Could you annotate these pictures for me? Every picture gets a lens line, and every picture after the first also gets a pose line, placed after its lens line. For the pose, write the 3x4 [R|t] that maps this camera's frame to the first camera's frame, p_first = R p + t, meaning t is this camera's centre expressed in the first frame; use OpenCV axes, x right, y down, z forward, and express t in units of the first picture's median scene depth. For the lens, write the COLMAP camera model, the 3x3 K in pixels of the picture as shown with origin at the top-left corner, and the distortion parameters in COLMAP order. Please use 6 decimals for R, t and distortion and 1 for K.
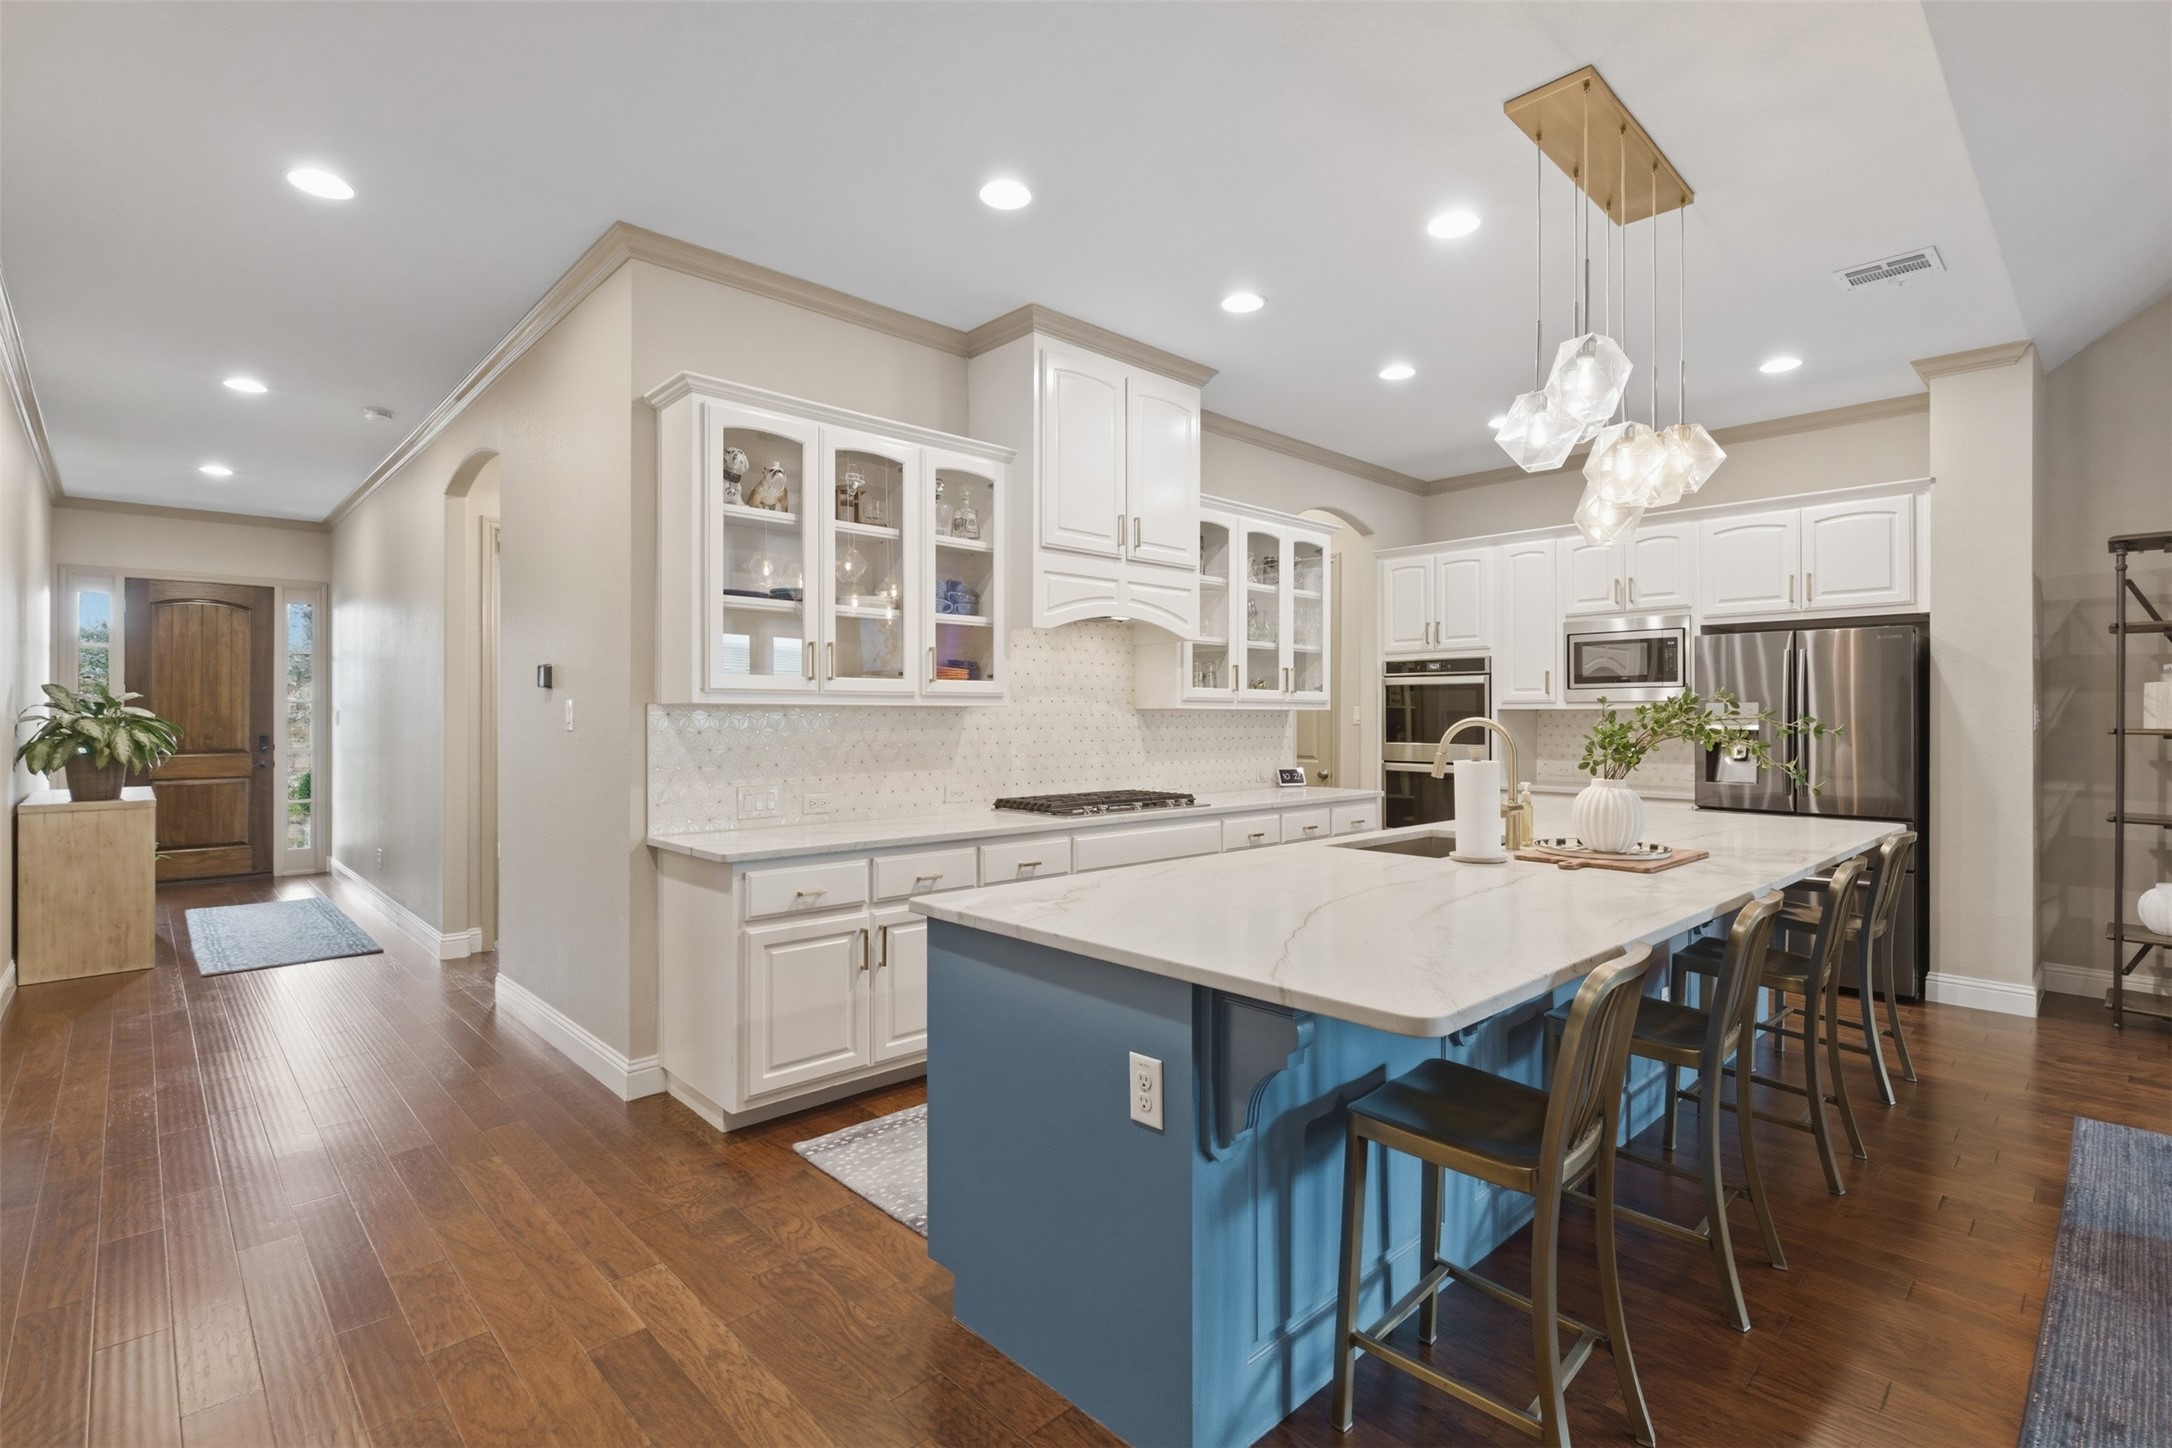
lens RADIAL K [[1013.4, 0, 1085.6], [0, 1013.4, 719.7], [0, 0, 1]] dist [-0.000671, 0.000022]
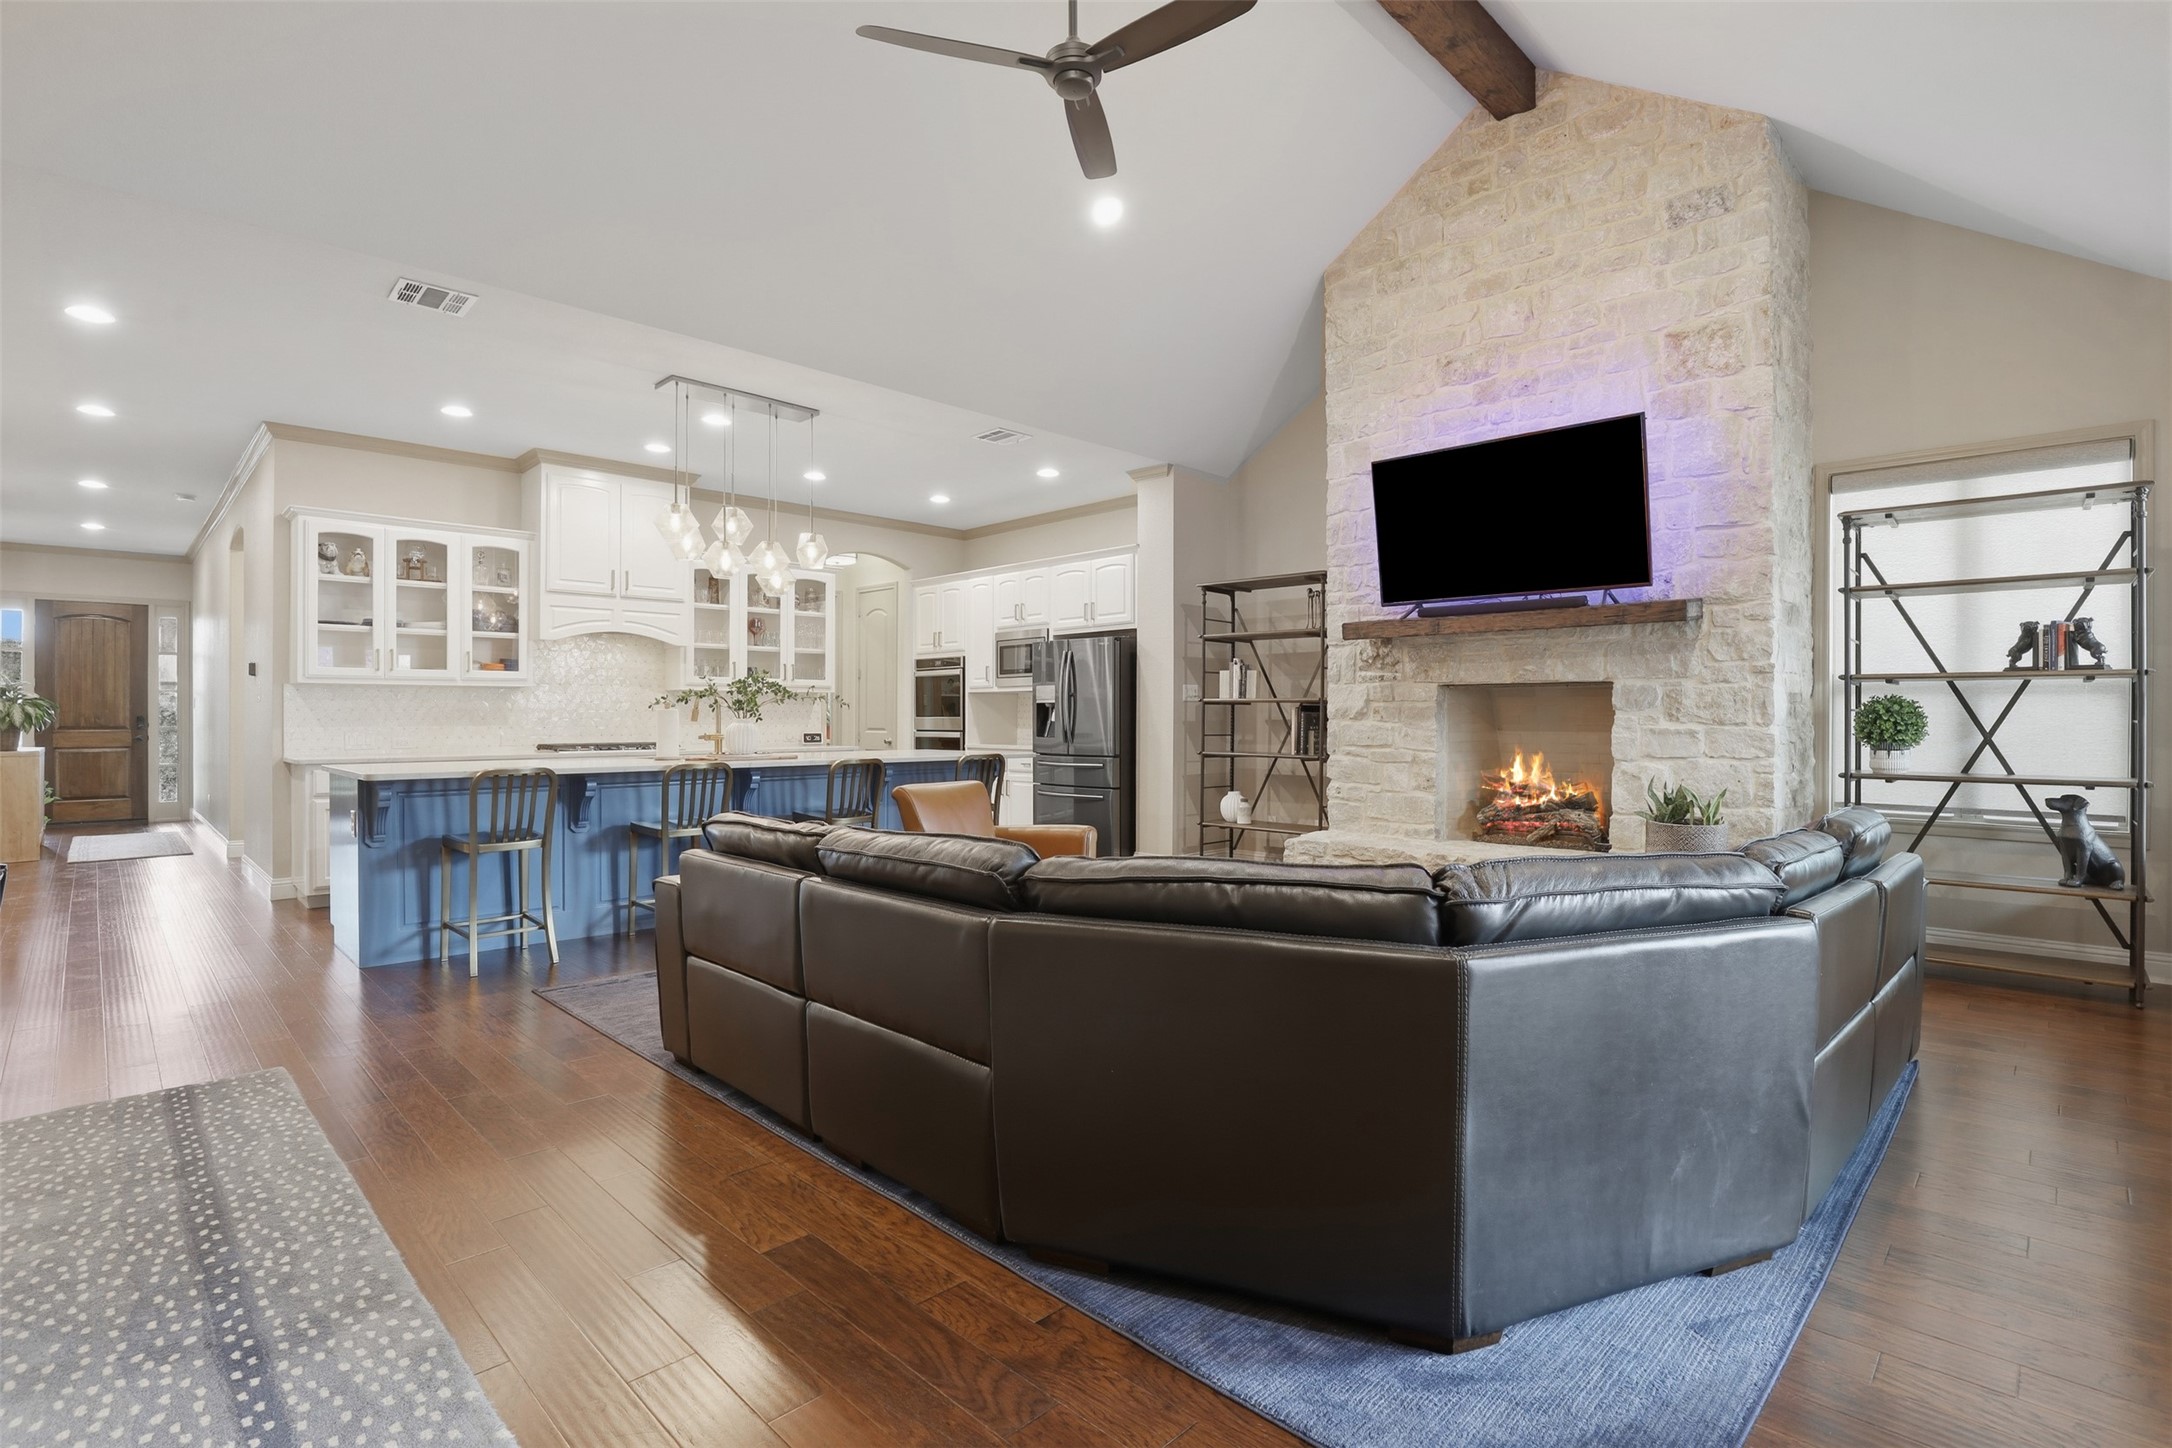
lens RADIAL K [[1032.2, 0, 1086.0], [0, 1032.2, 724.0], [0, 0, 1]] dist [-0.019982, -0.000124]
pose [[0.999829, -0.001487, 0.018439, 0.702091], [0.001415, 0.999991, 0.003957, 0.037443], [-0.018445, -0.003931, 0.999822, -0.614796]]
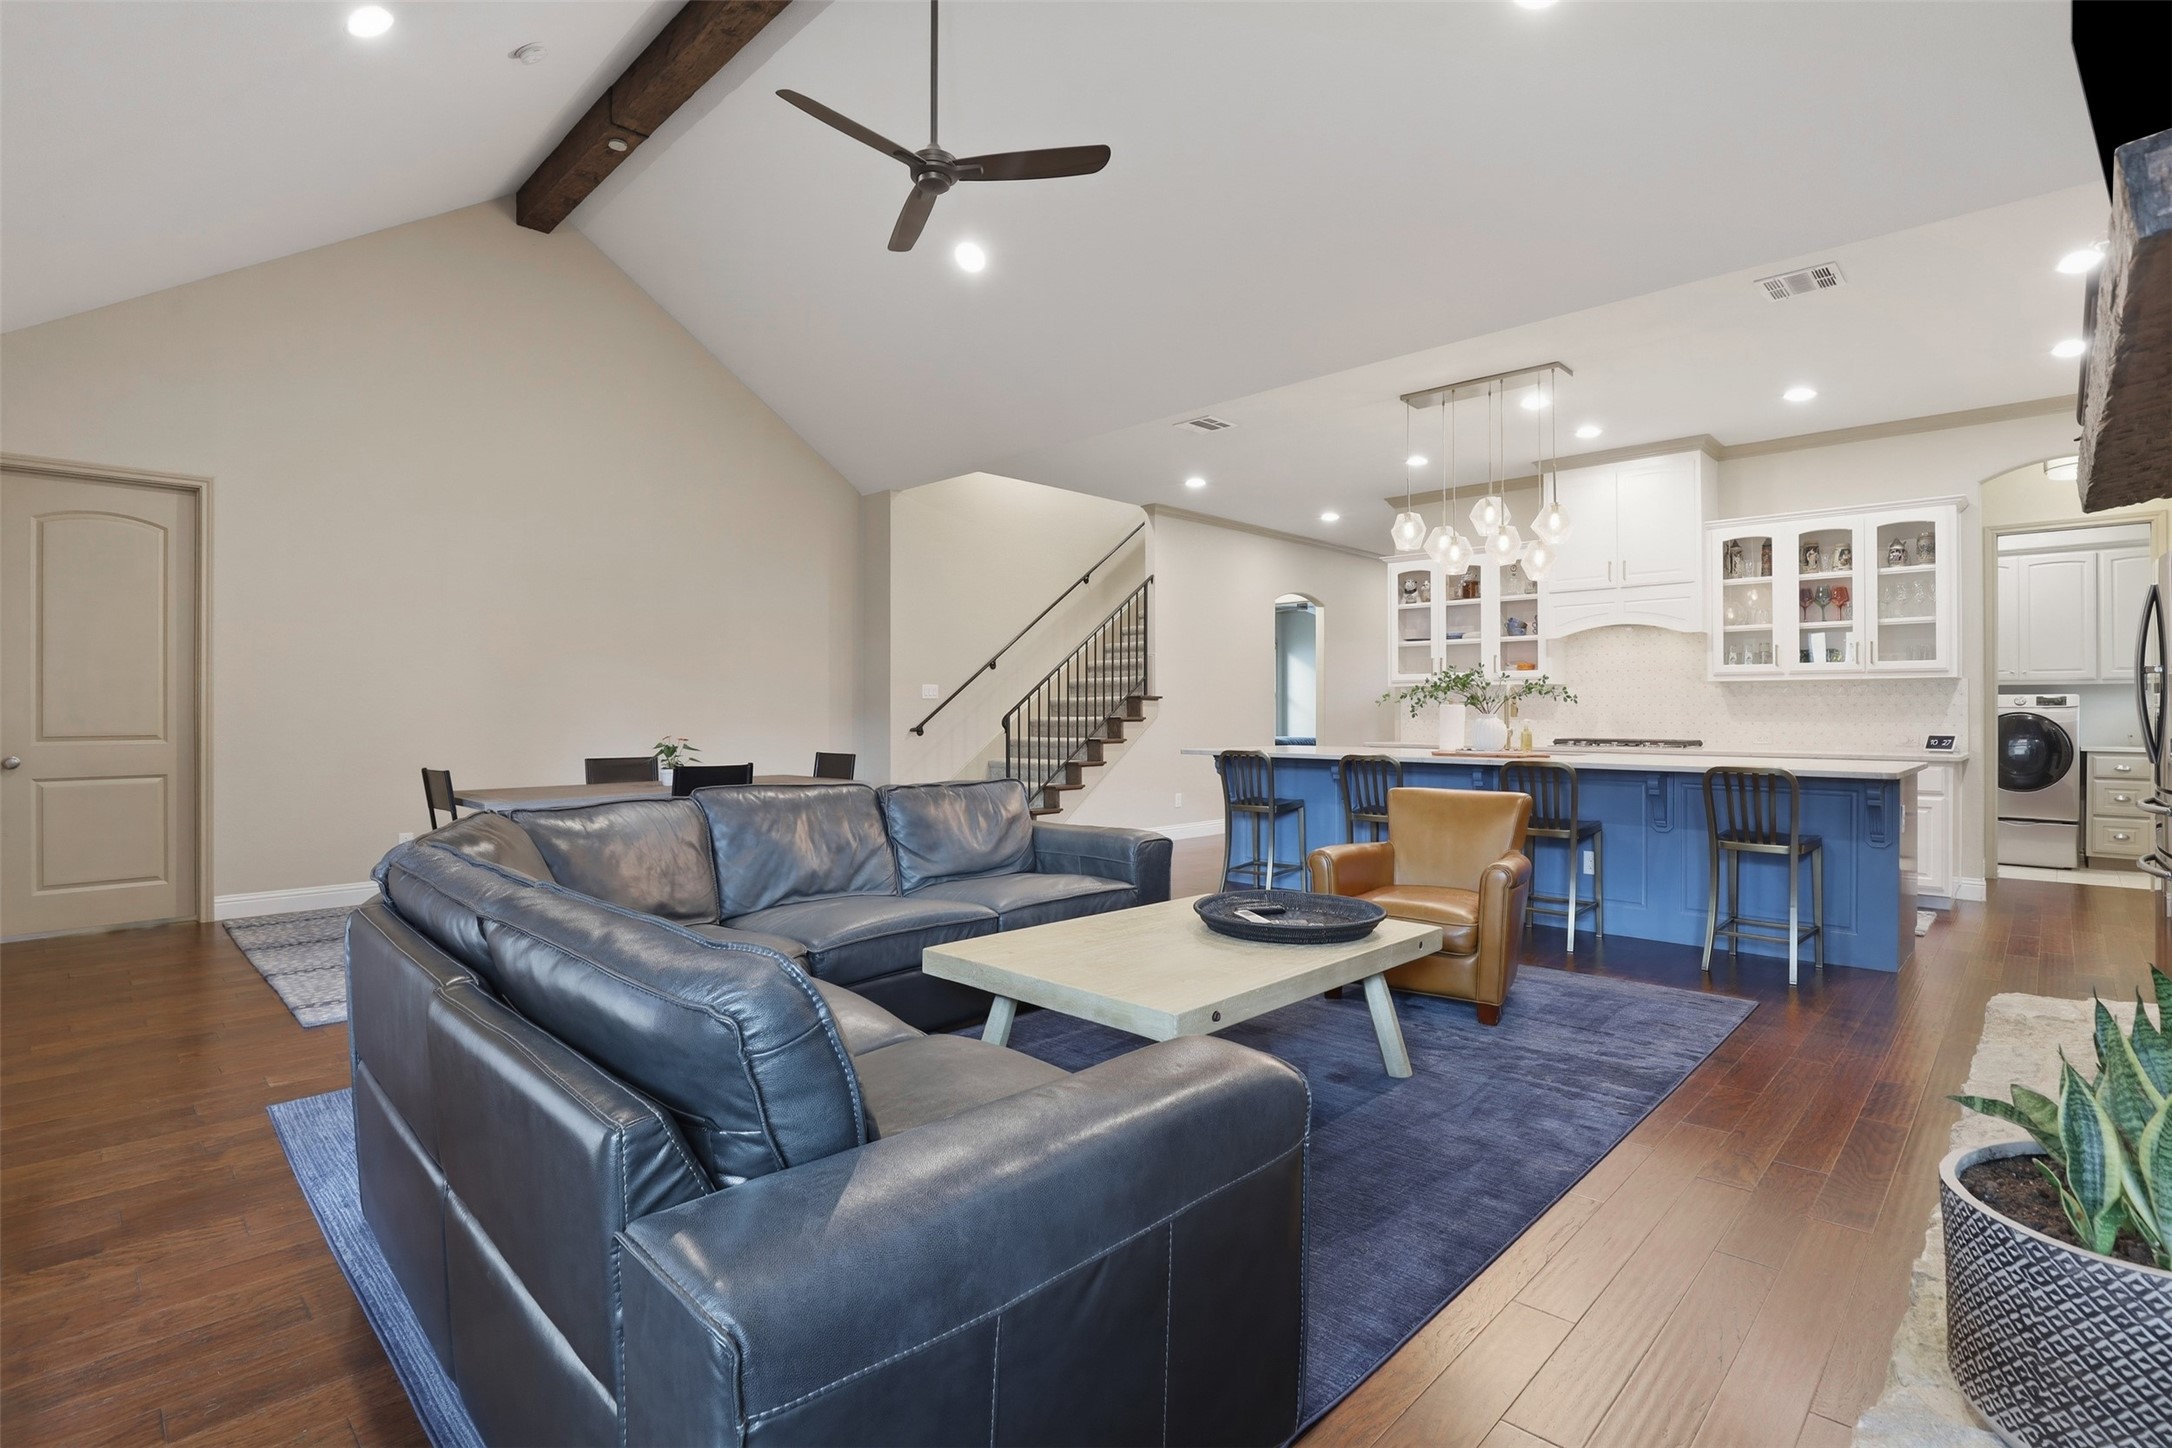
lens RADIAL K [[1013.4, 0, 1085.6], [0, 1013.4, 719.7], [0, 0, 1]] dist [-0.000671, 0.000022]
pose [[0.041124, 0.007622, -0.999125, 1.459768], [-0.004188, 0.999963, 0.007456, 0.035646], [0.999145, 0.003878, 0.041155, 0.100670]]
